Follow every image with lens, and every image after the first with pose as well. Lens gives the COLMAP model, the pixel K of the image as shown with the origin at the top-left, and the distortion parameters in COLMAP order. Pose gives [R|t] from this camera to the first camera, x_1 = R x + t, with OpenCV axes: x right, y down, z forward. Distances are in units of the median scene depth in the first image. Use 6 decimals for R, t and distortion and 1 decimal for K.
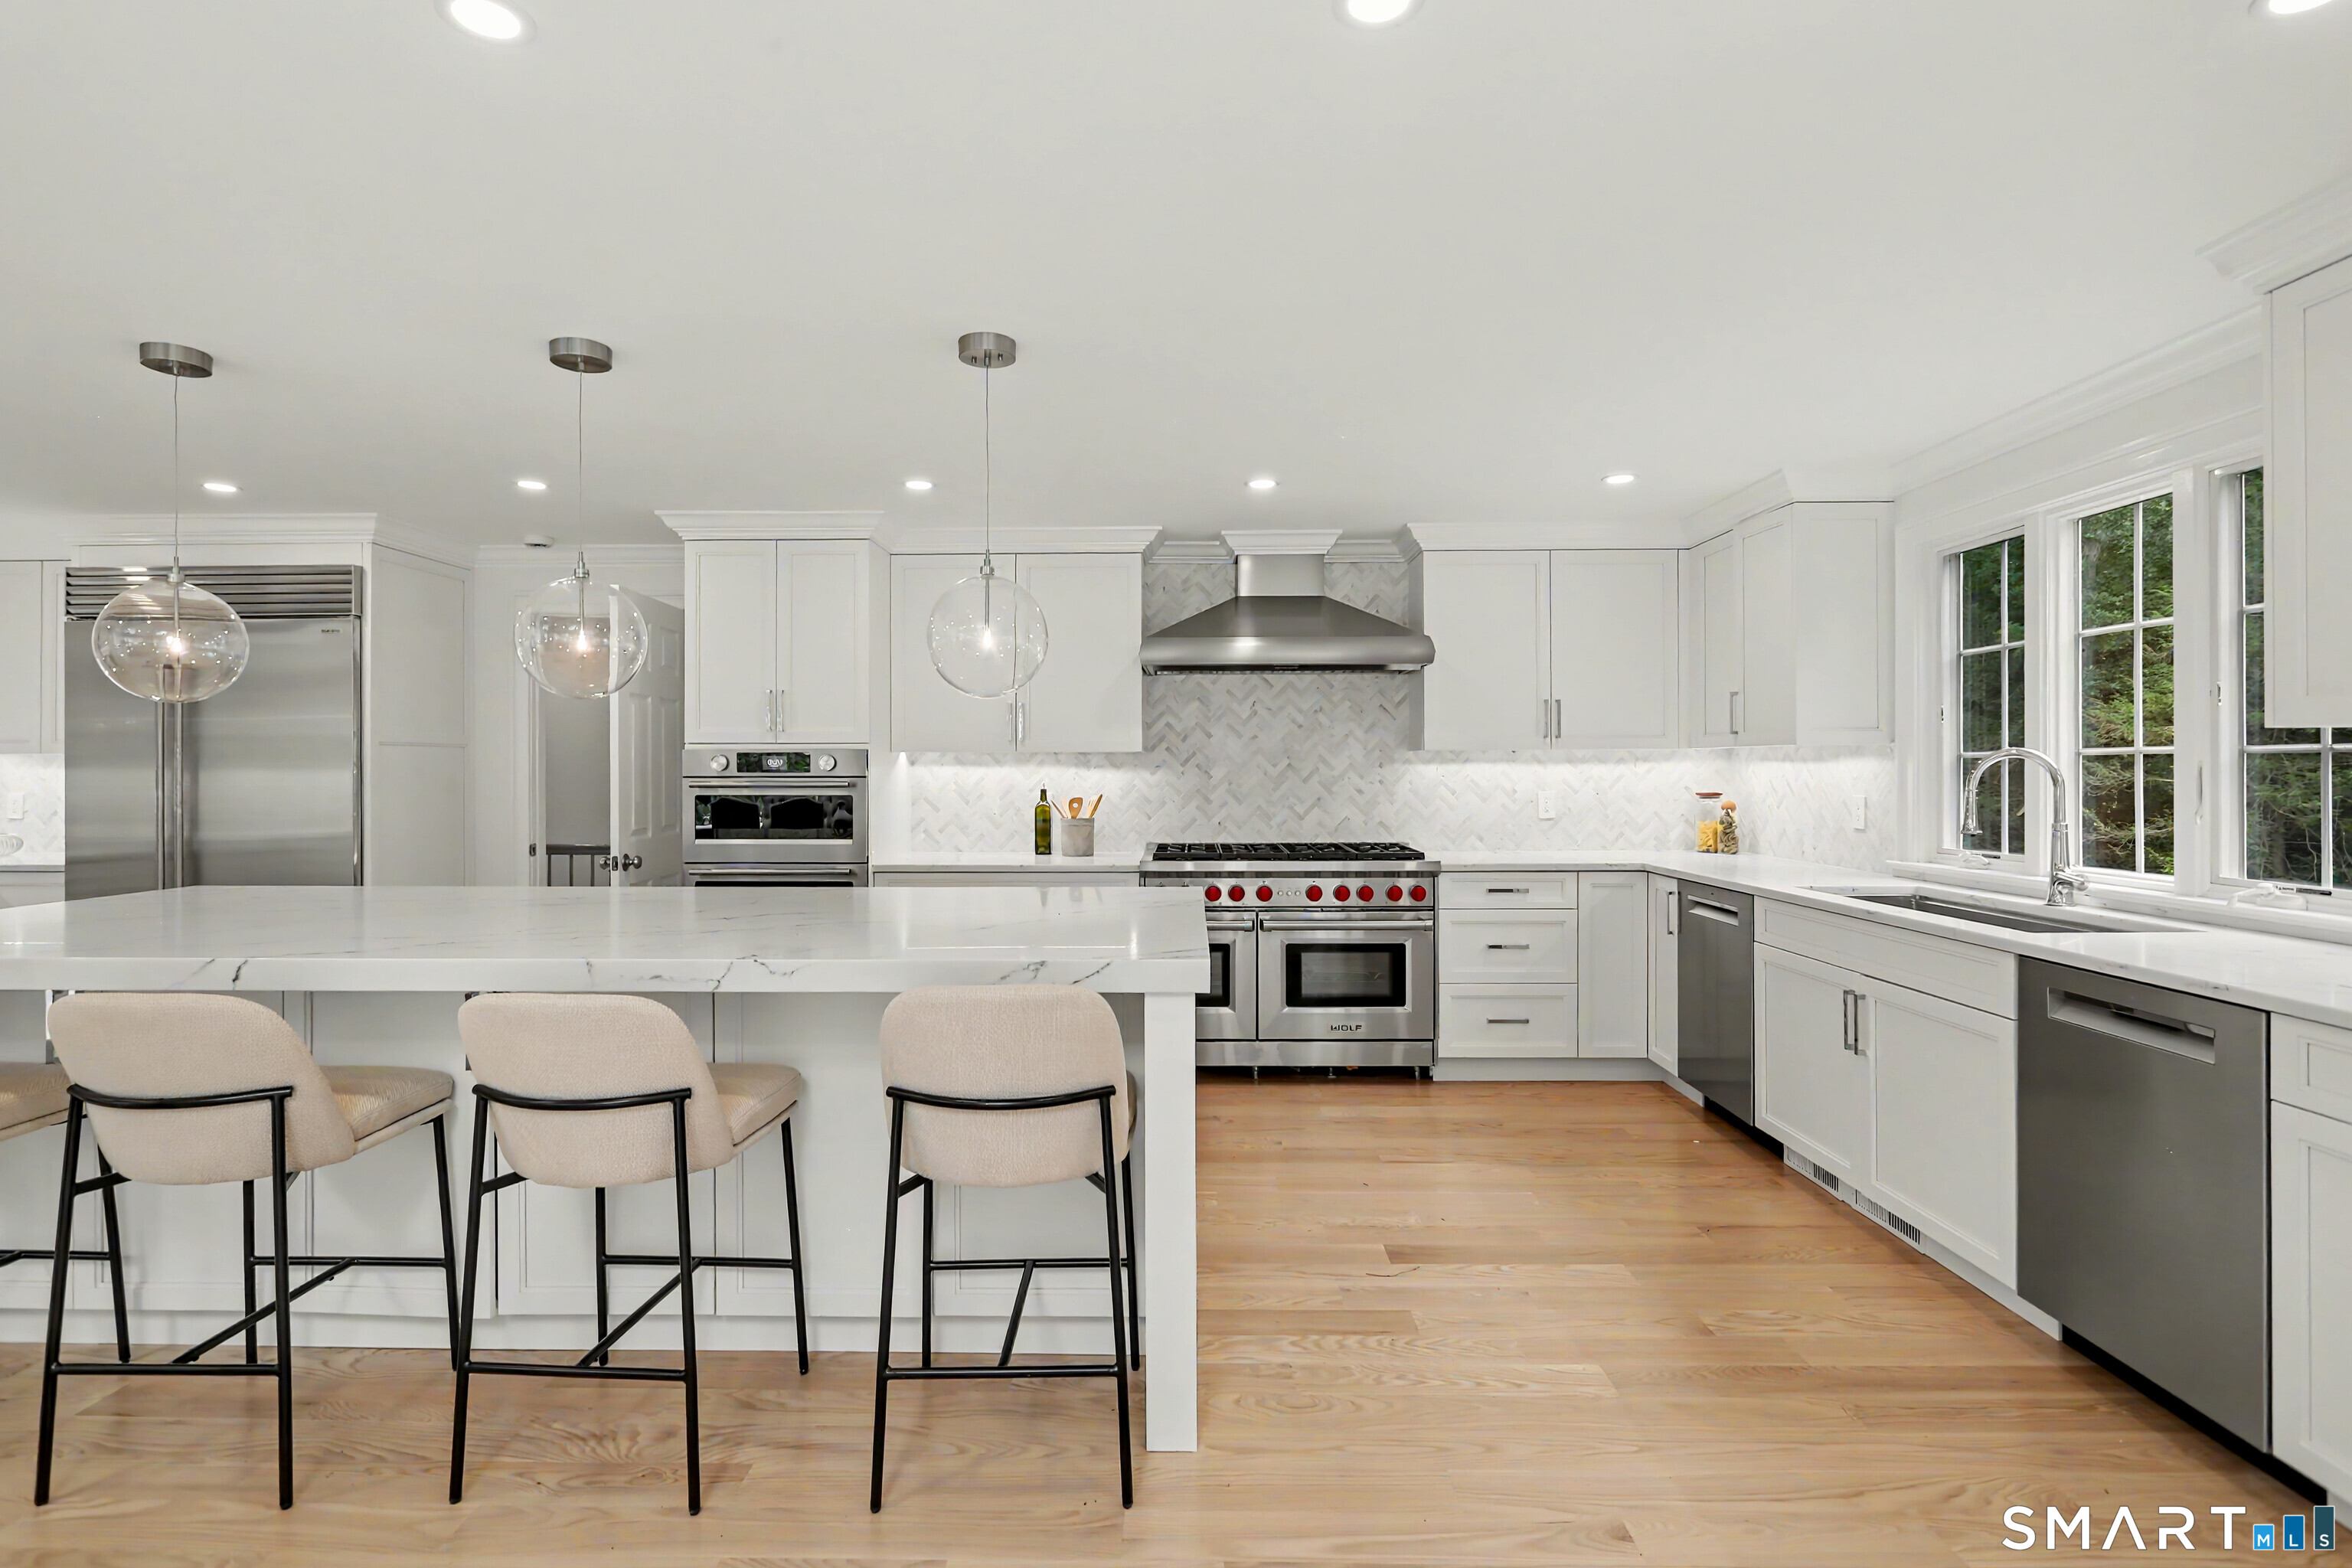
lens RADIAL K [[1136.0, 0, 1181.0], [0, 1136.0, 769.8], [0, 0, 1]] dist [0.001570, 0.000891]
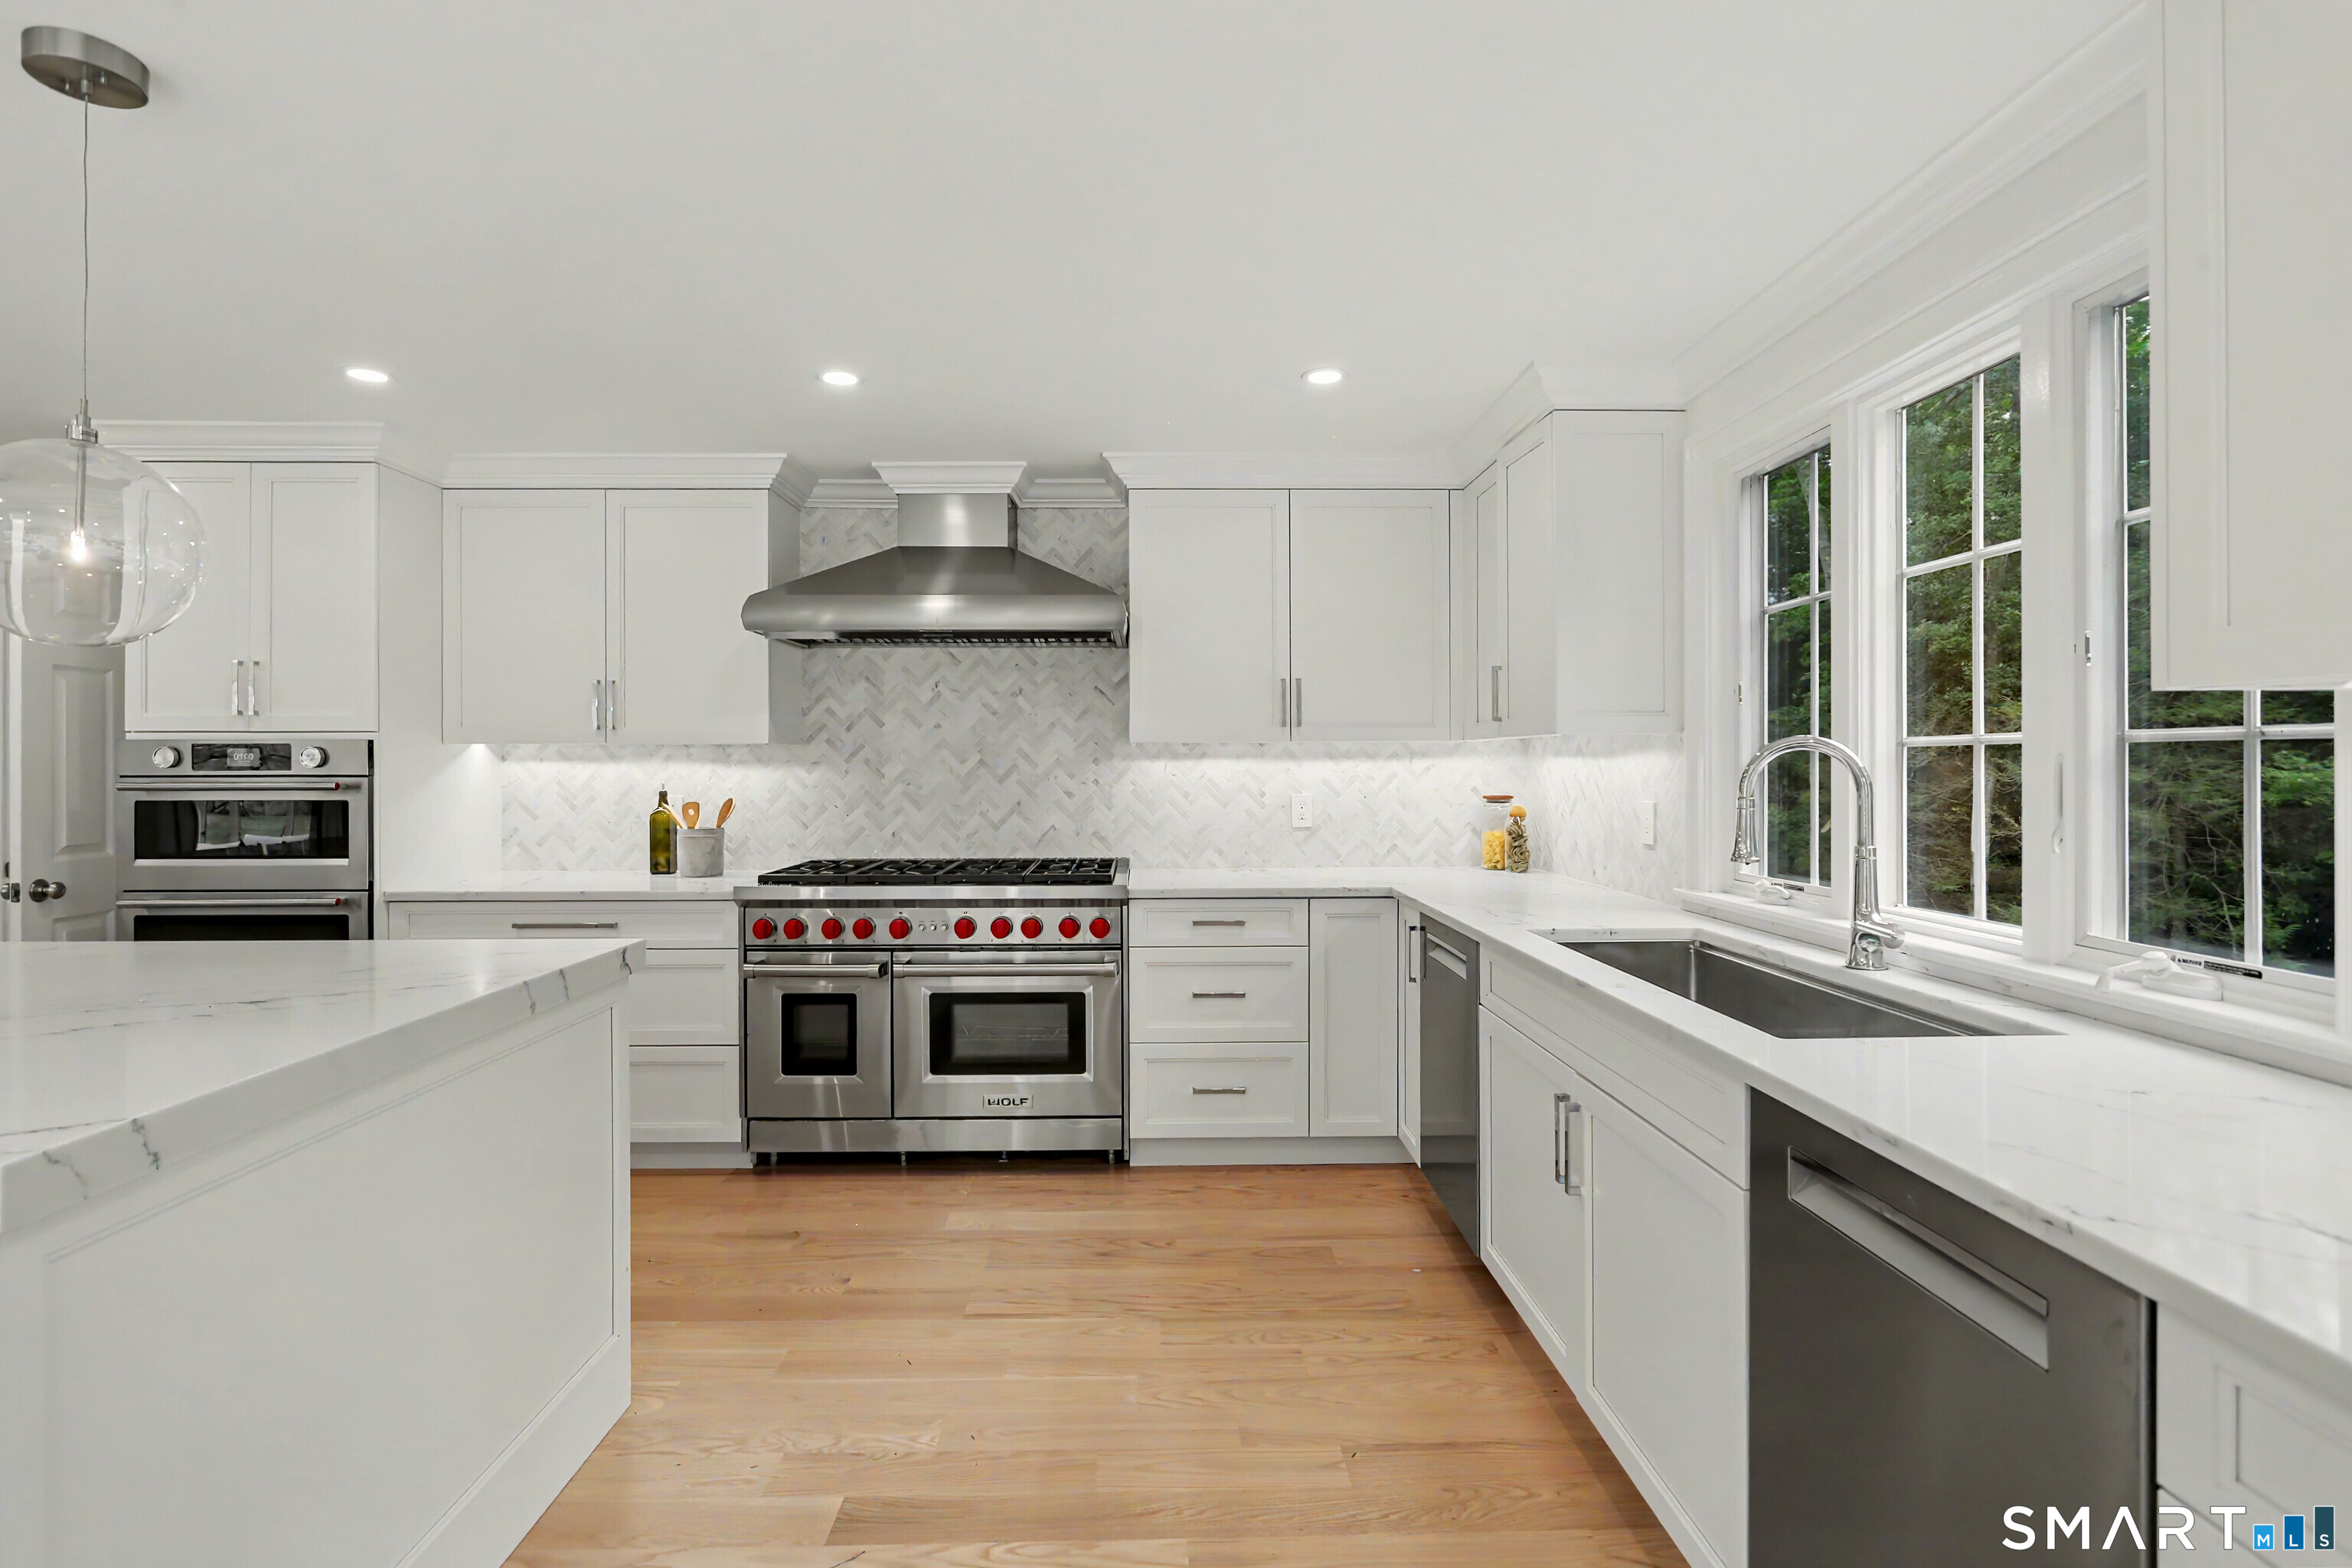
lens RADIAL K [[1126.6, 0, 1165.7], [0, 1126.6, 766.1], [0, 0, 1]] dist [-0.004481, 0.004938]
pose [[0.999462, 0.000657, 0.032794, 0.225504], [-0.000642, 1.000000, -0.000476, -0.000318], [-0.032795, 0.000454, 0.999462, 0.231896]]
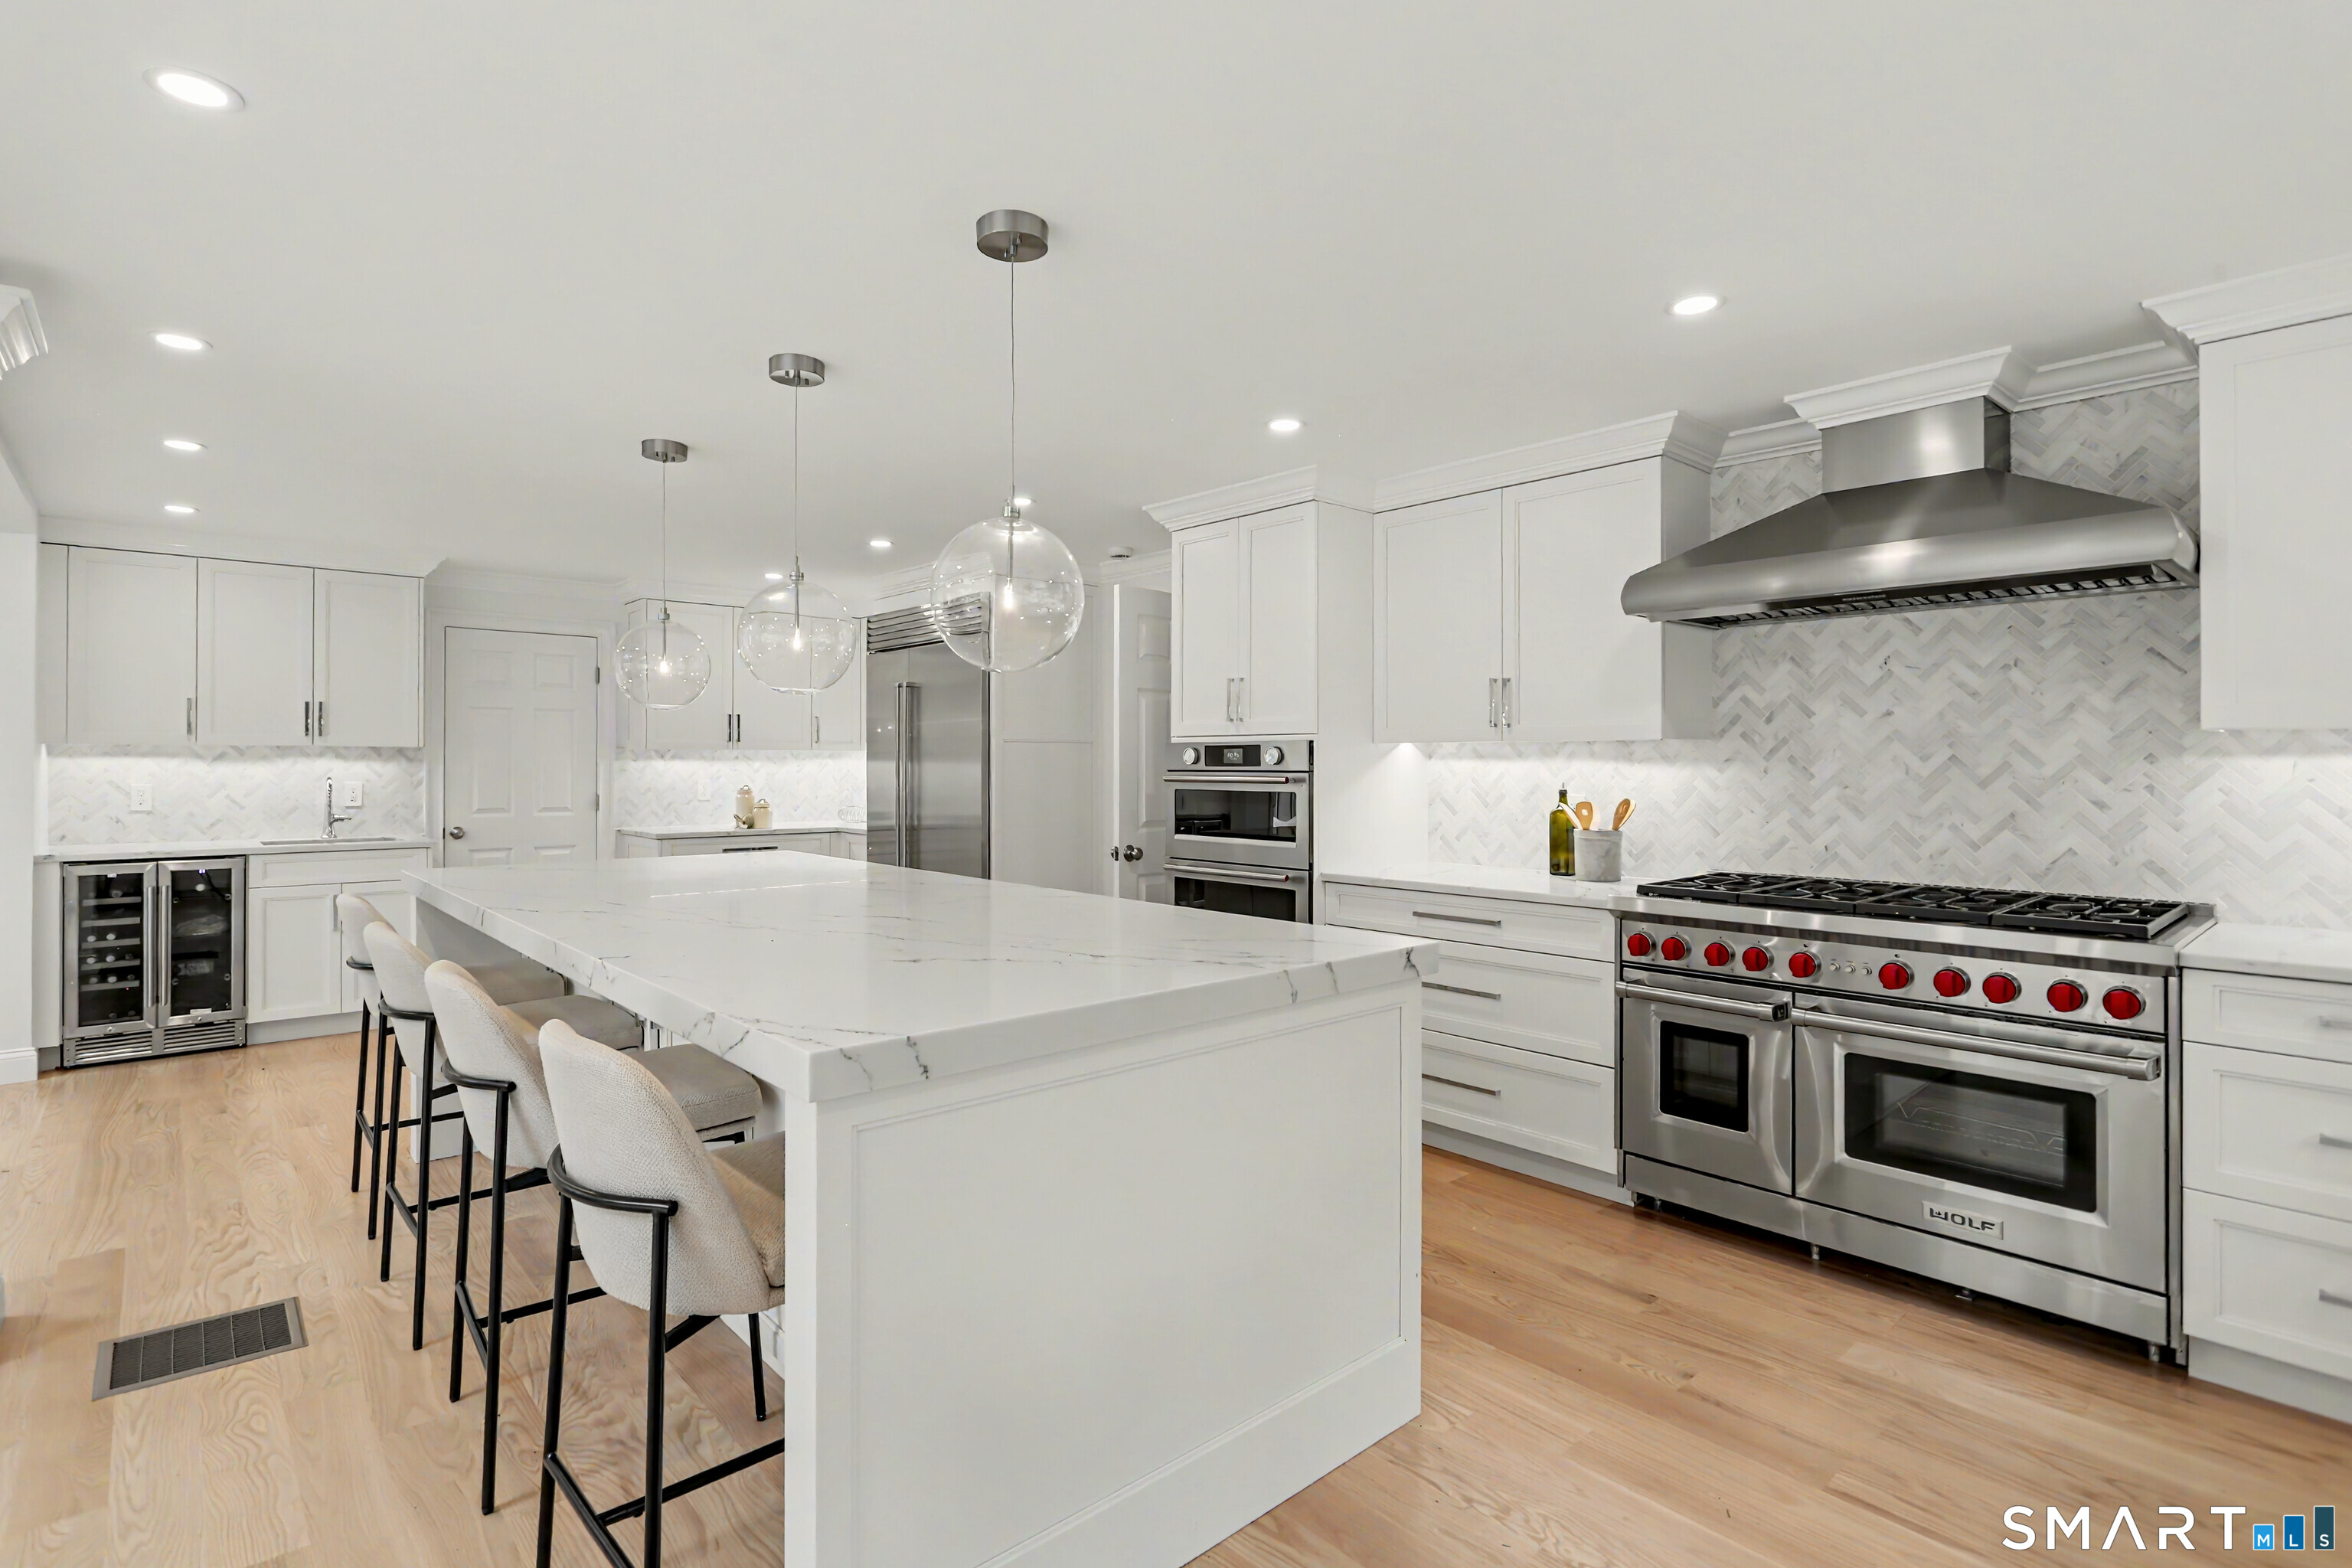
lens RADIAL K [[1138.9, 0, 1169.5], [0, 1138.9, 762.5], [0, 0, 1]] dist [-0.003310, 0.001699]
pose [[0.677726, 0.001808, -0.735312, 0.292378], [-0.004136, 0.999991, -0.001353, 0.000831], [0.735303, 0.003959, 0.677727, 0.321249]]
